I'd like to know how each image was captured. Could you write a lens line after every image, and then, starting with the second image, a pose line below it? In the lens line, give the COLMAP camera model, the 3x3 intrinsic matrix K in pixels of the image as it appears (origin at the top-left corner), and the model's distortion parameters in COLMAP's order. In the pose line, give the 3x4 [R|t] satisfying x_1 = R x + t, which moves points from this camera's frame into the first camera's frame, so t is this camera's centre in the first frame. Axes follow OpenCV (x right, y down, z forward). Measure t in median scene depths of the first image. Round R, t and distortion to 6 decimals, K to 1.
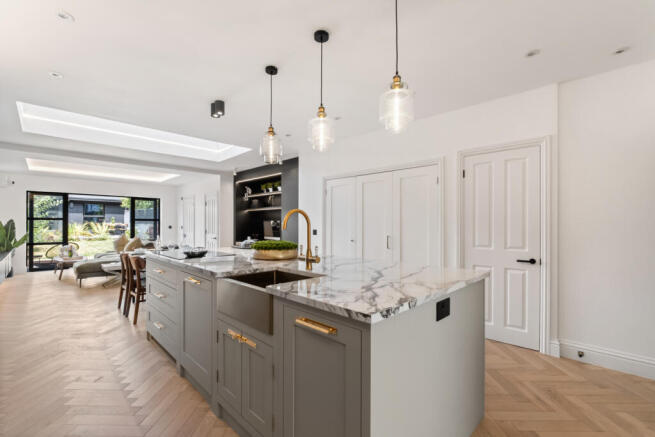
lens RADIAL K [[295.6, 0, 327.4], [0, 295.6, 221.1], [0, 0, 1]] dist [0.002665, 0.001211]
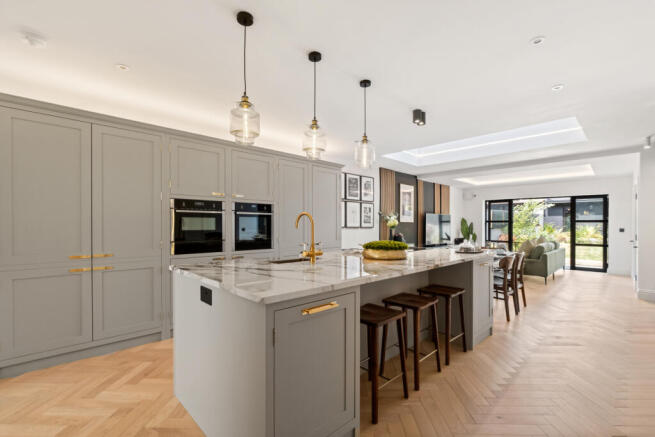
lens RADIAL K [[295.6, 0, 327.2], [0, 295.6, 223.0], [0, 0, 1]] dist [0.002665, 0.001211]
pose [[0.015659, -0.008664, -0.999840, 0.283776], [0.006745, 0.999941, -0.008559, 0.003936], [0.999855, -0.006610, 0.015717, 0.270673]]
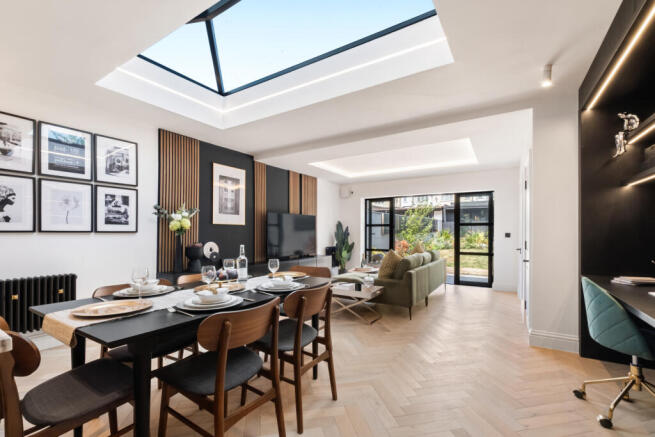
lens RADIAL K [[295.6, 0, 320.4], [0, 295.6, 229.2], [0, 0, 1]] dist [0.002665, 0.001211]
pose [[0.233436, -0.010101, -0.972320, -0.031294], [0.008890, 0.999926, -0.008254, 0.012152], [0.972332, -0.006717, 0.233509, 0.590685]]
